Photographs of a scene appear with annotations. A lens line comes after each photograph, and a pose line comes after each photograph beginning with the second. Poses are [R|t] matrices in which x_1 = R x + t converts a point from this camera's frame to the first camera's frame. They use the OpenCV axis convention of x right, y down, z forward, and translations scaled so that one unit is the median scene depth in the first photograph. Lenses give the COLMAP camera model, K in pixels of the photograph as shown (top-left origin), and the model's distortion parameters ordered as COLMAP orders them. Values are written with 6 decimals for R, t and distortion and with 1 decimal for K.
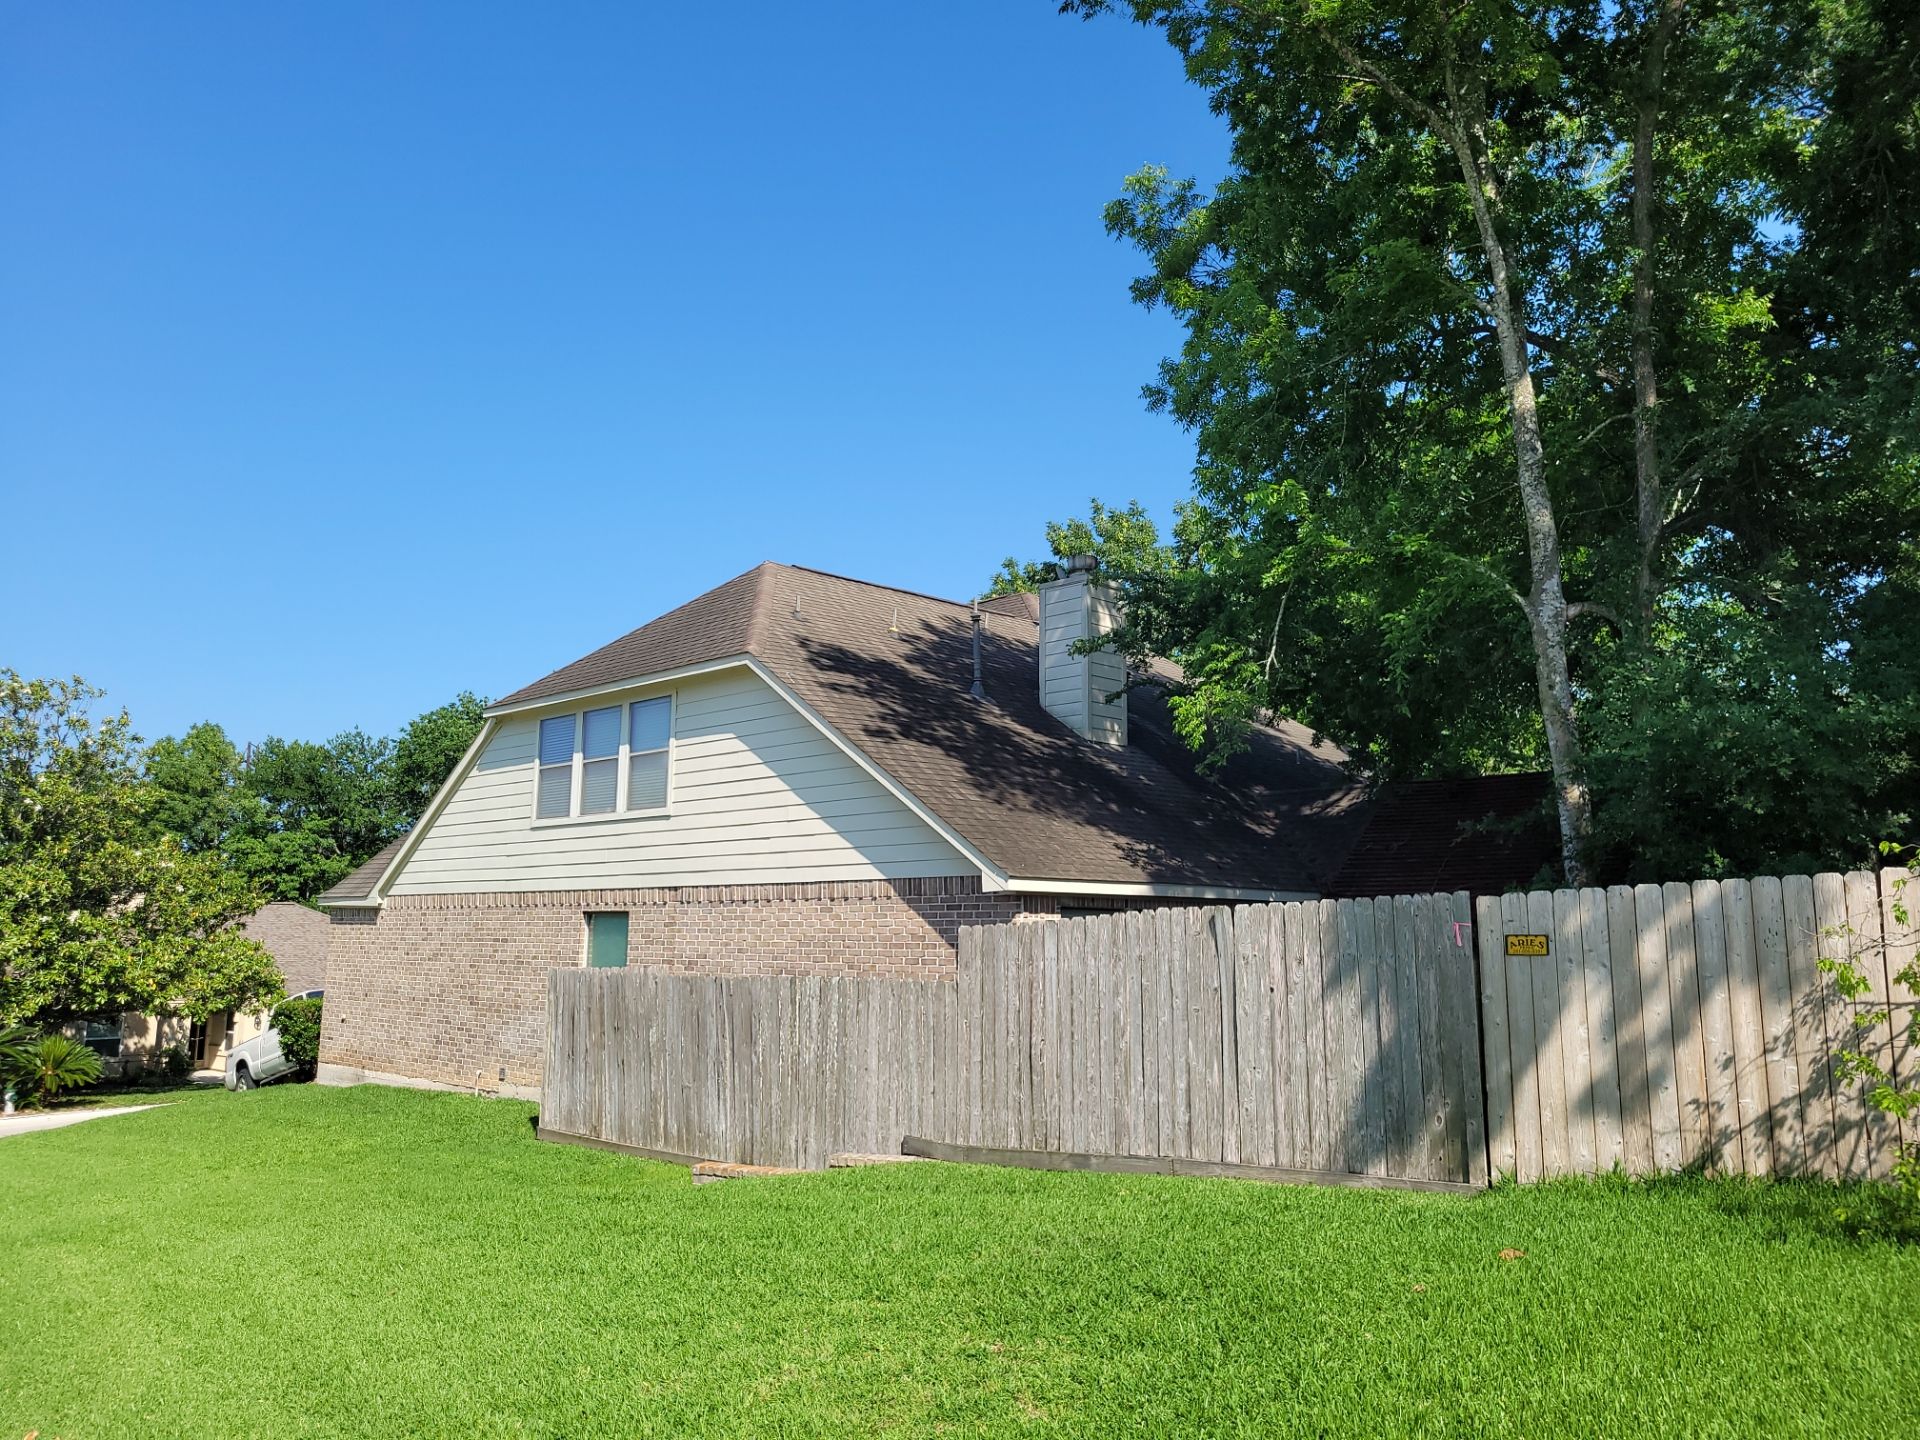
lens RADIAL K [[1448.0, 0, 958.6], [0, 1448.0, 706.6], [0, 0, 1]] dist [0.053630, -0.035933]
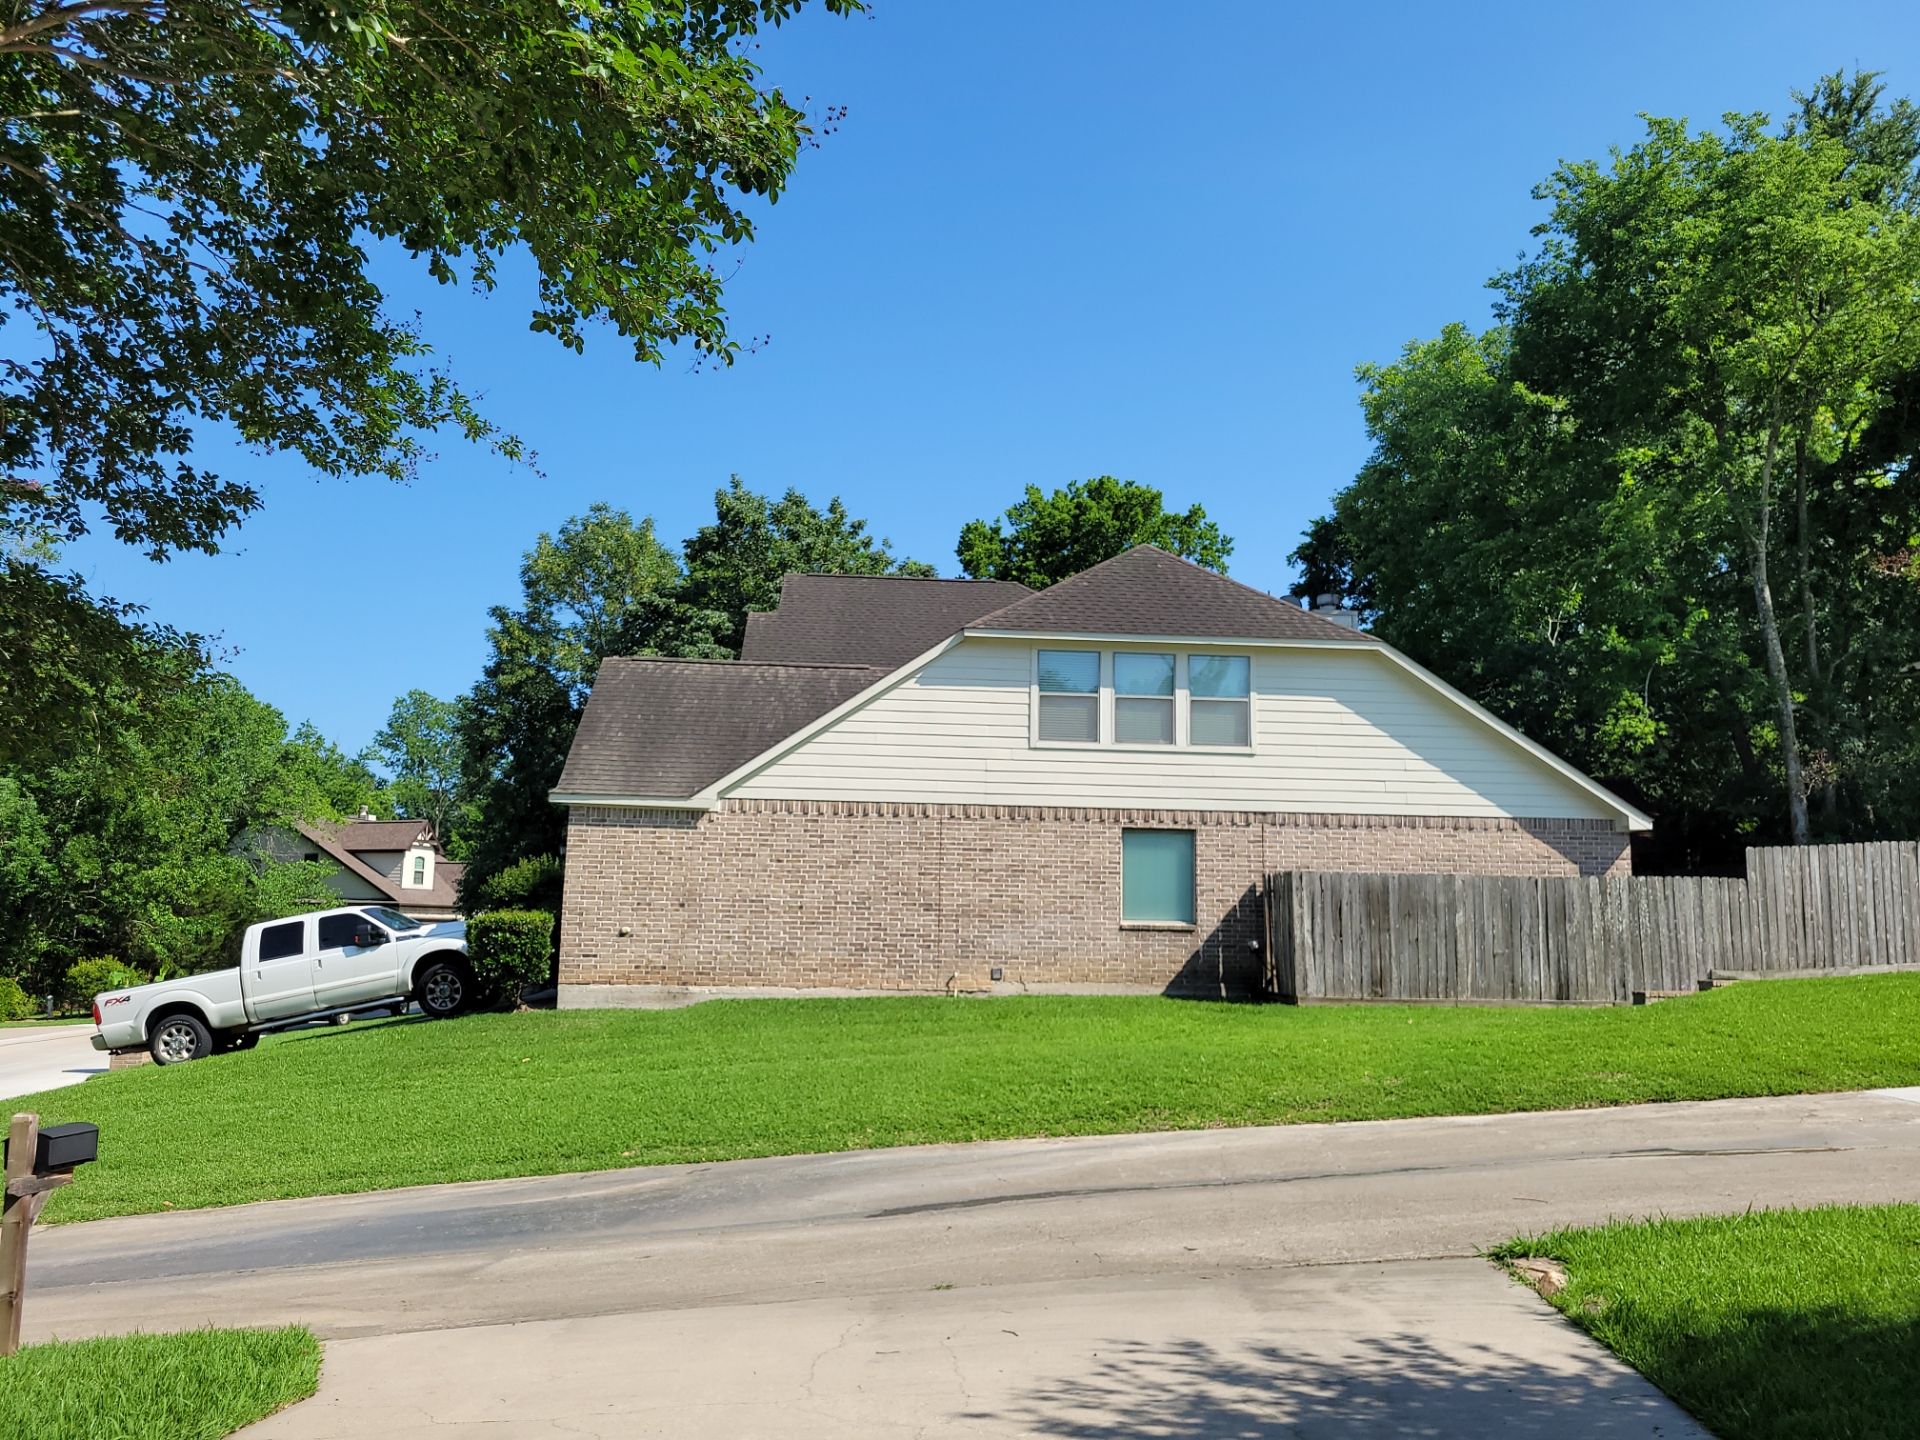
lens RADIAL K [[1448.0, 0, 973.2], [0, 1448.0, 717.6], [0, 0, 1]] dist [0.053630, -0.035933]
pose [[0.648358, 0.118312, 0.752087, -1.388213], [-0.129194, 0.990622, -0.044461, 0.140402], [-0.750294, -0.068339, 0.657563, 0.398548]]
